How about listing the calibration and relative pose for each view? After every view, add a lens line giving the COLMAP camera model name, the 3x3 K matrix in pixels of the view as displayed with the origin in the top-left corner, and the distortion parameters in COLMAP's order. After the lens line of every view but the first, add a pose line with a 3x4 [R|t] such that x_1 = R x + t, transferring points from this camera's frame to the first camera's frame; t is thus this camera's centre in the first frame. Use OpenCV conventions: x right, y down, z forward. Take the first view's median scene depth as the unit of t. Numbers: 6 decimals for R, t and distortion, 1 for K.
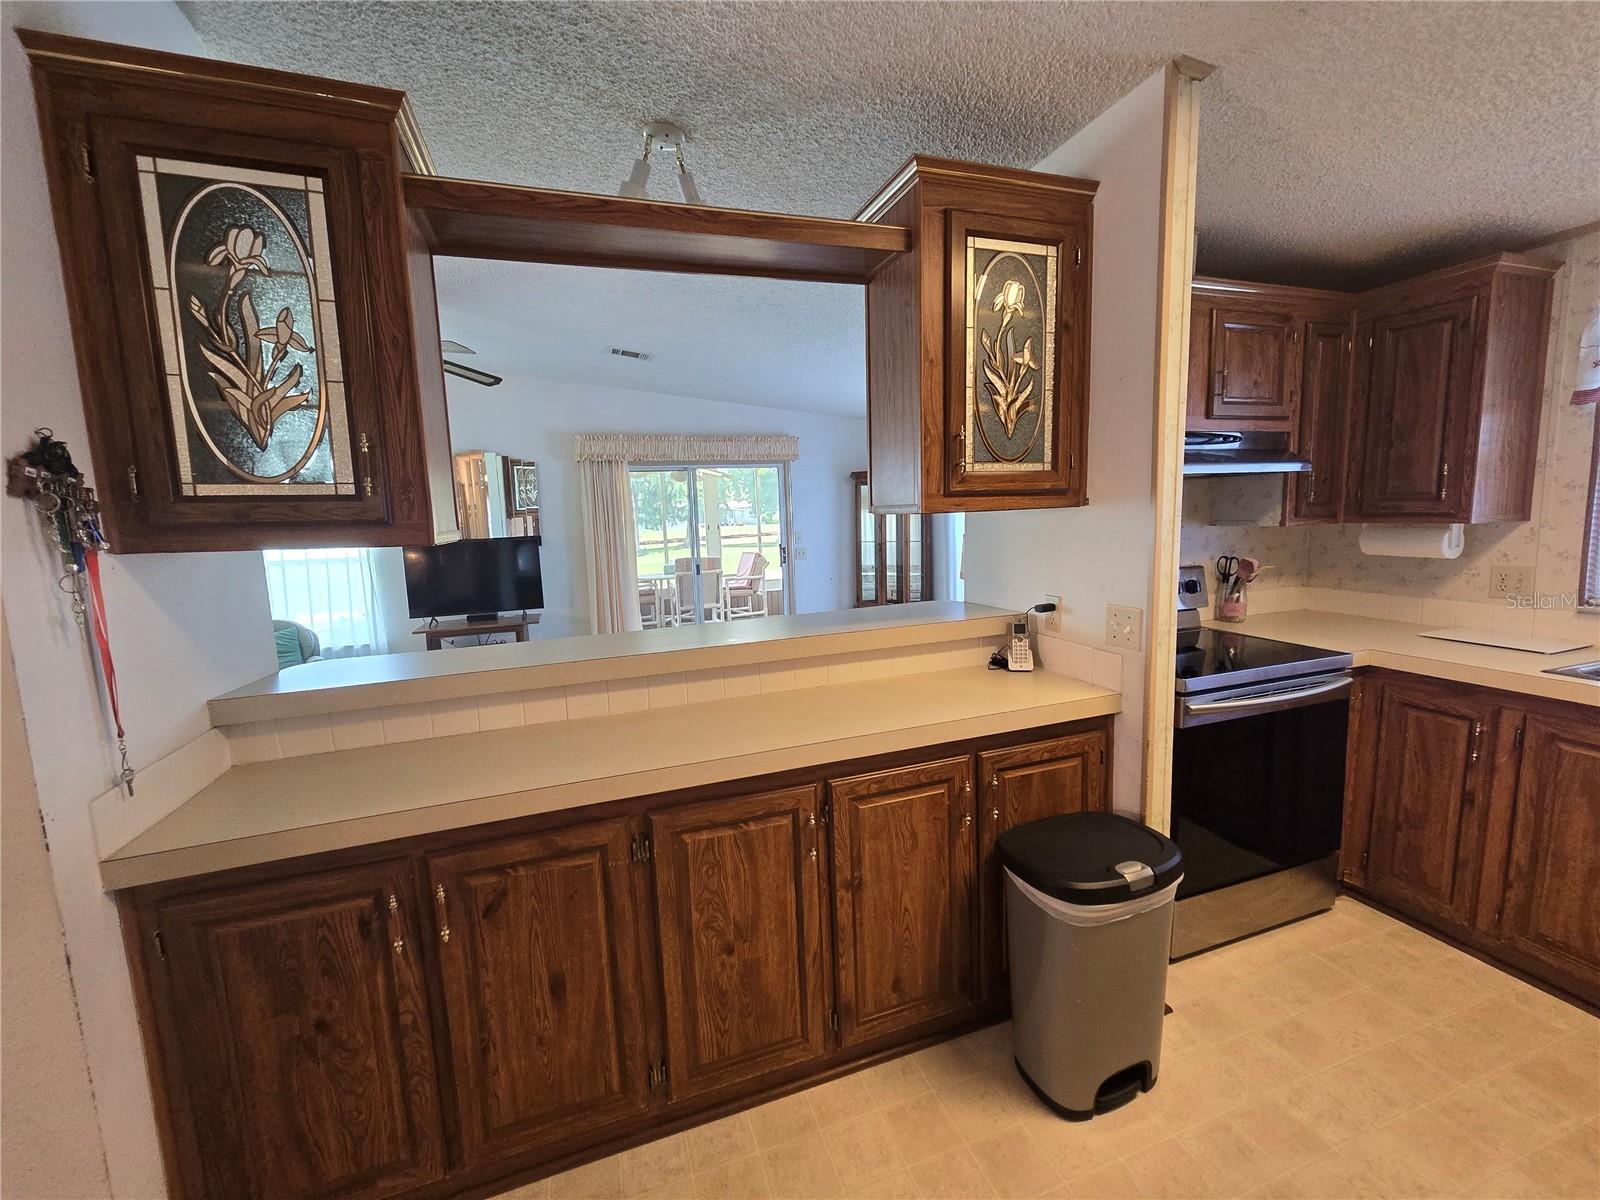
lens RADIAL K [[651.5, 0, 800.0], [0, 651.5, 600.0], [0, 0, 1]] dist [0.001516, -0.000108]
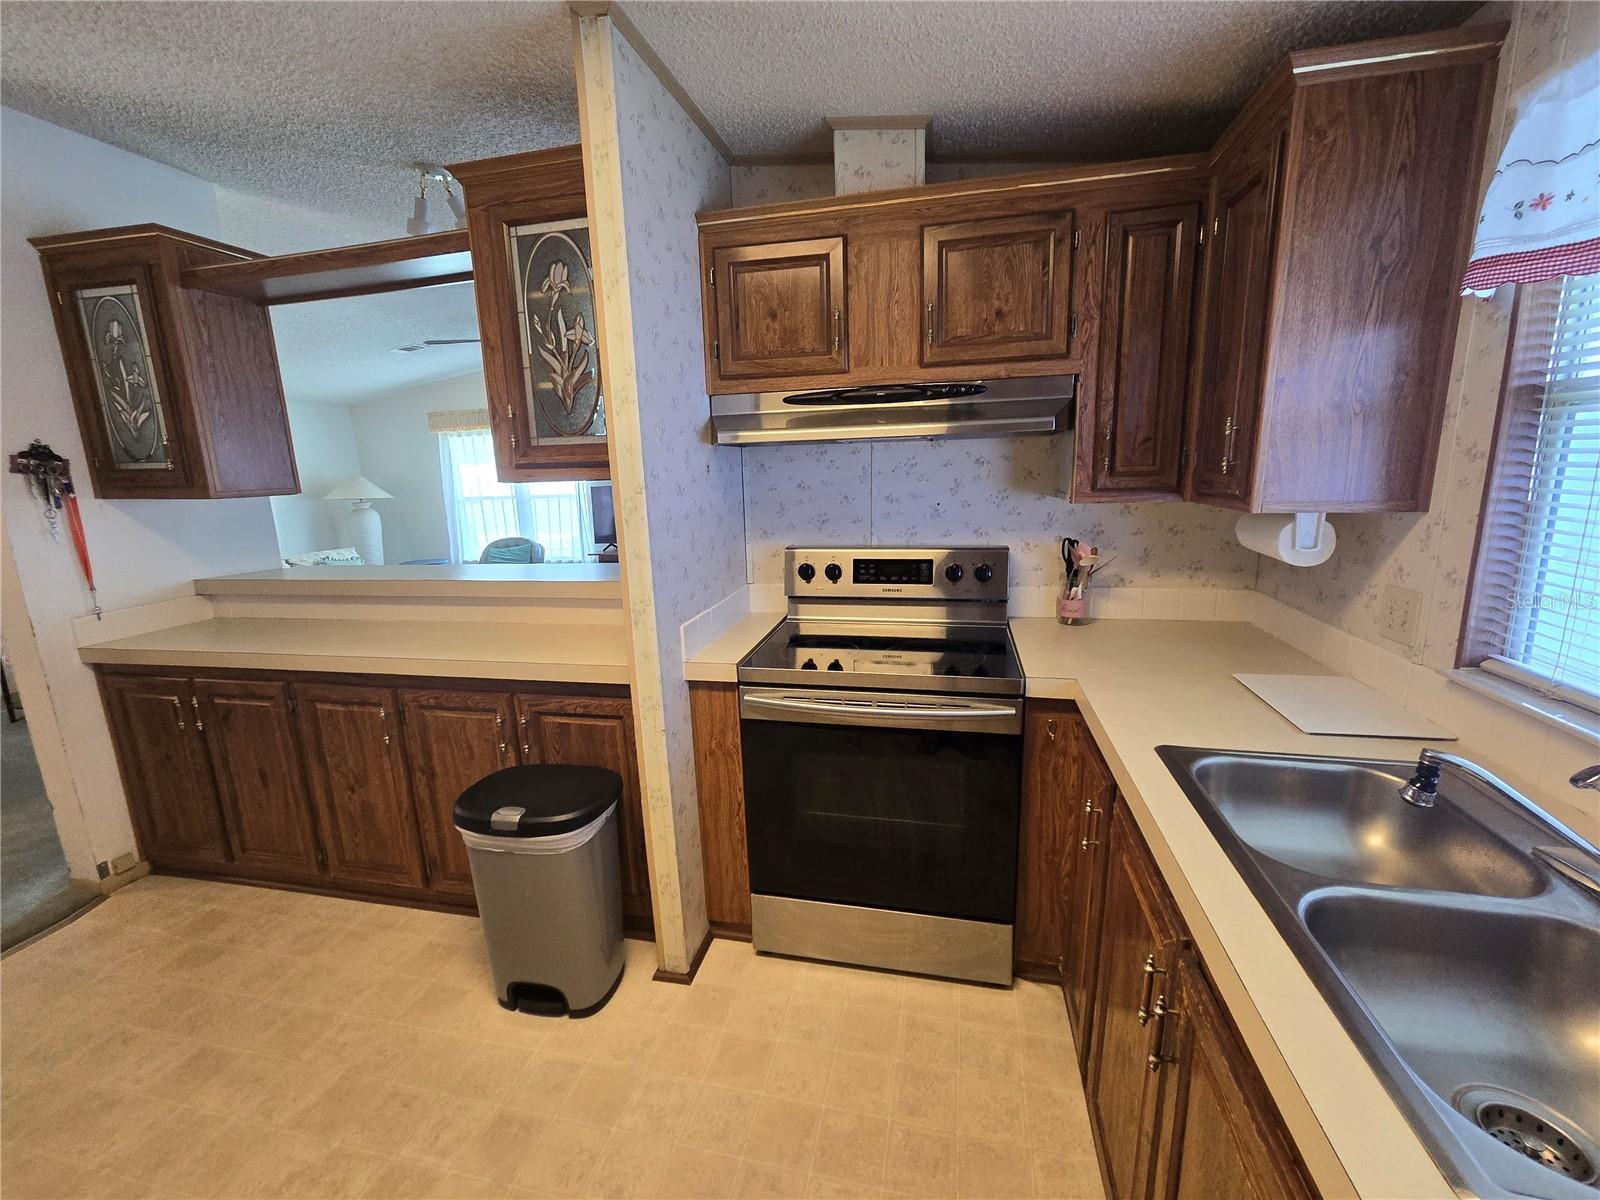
lens RADIAL K [[651.5, 0, 800.0], [0, 651.5, 600.0], [0, 0, 1]] dist [0.001516, -0.000108]
pose [[0.849274, 0.117187, -0.514783, 1.318129], [-0.069689, 0.991406, 0.110715, -0.096847], [0.523333, -0.058152, 0.850142, 0.296979]]
